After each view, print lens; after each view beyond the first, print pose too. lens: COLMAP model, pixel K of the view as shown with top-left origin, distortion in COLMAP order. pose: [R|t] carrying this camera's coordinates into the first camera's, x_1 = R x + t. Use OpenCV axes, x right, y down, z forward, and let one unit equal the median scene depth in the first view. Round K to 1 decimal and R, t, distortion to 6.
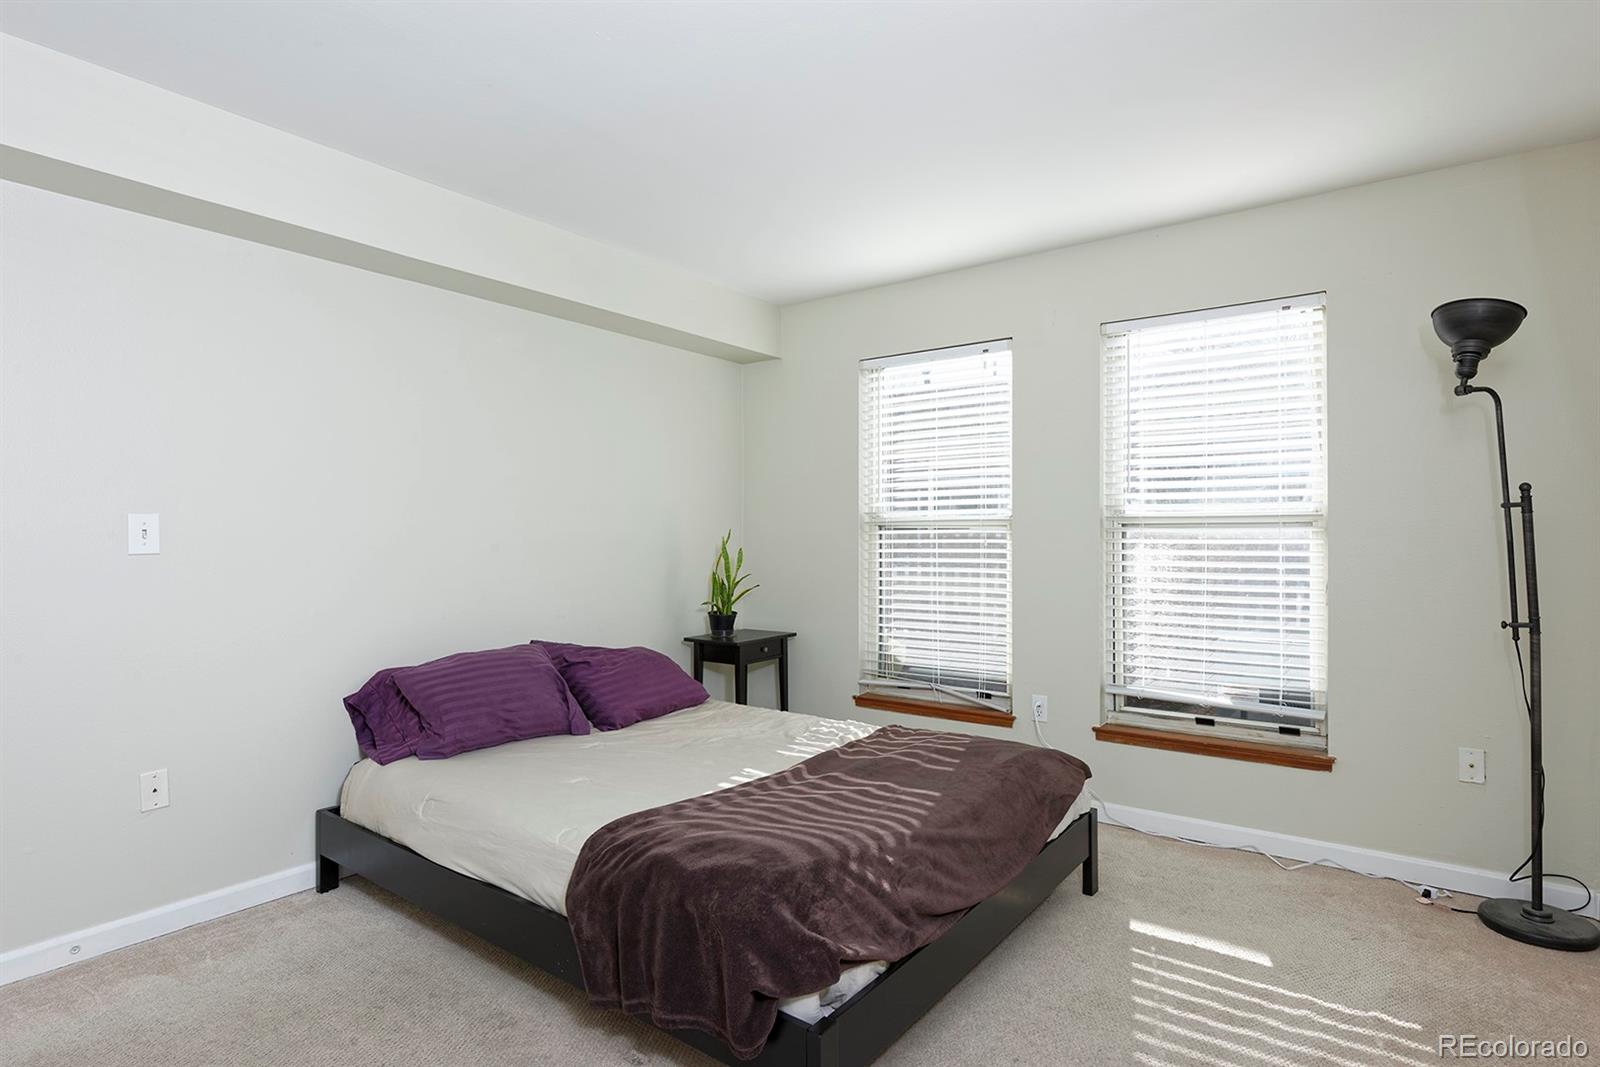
lens RADIAL K [[818.0, 0, 800.0], [0, 818.0, 533.5], [0, 0, 1]] dist [-0.003924, -0.001350]
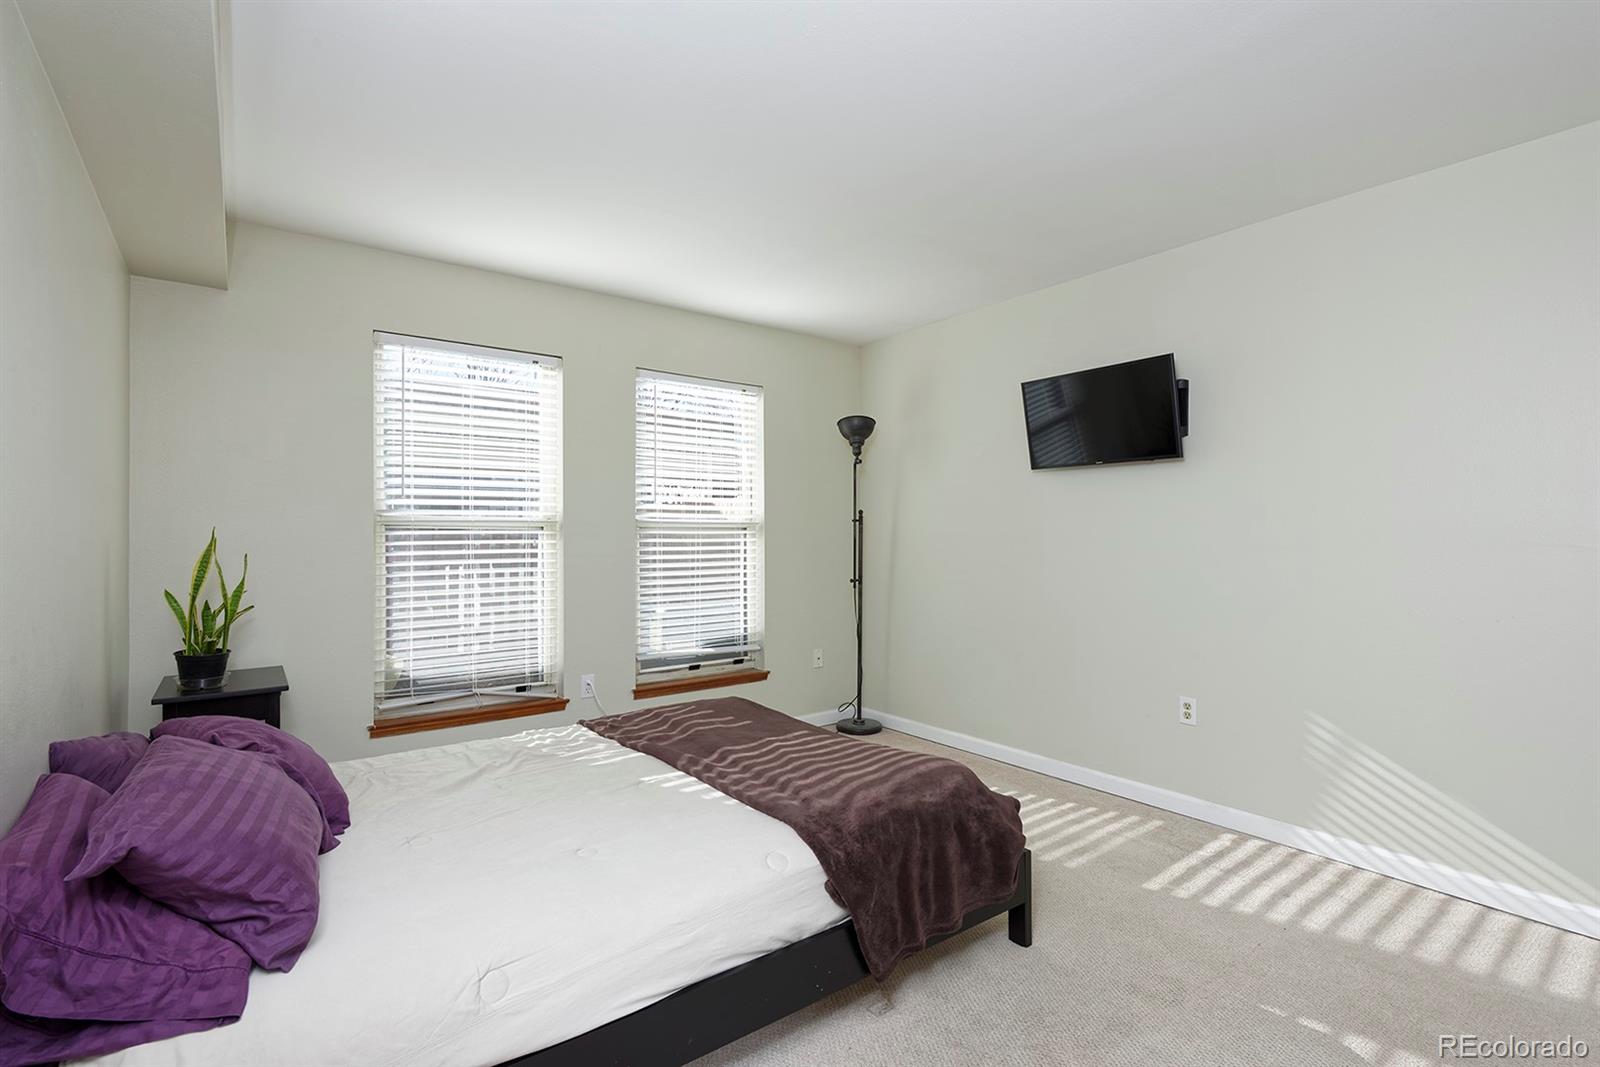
lens RADIAL K [[720.4, 0, 800.0], [0, 720.4, 533.5], [0, 0, 1]] dist [-0.000839, -0.000157]
pose [[0.303893, 0.004053, 0.952698, -0.668101], [0.000101, 0.999991, -0.004287, 0.003618], [-0.952706, 0.001399, 0.303889, 0.465438]]
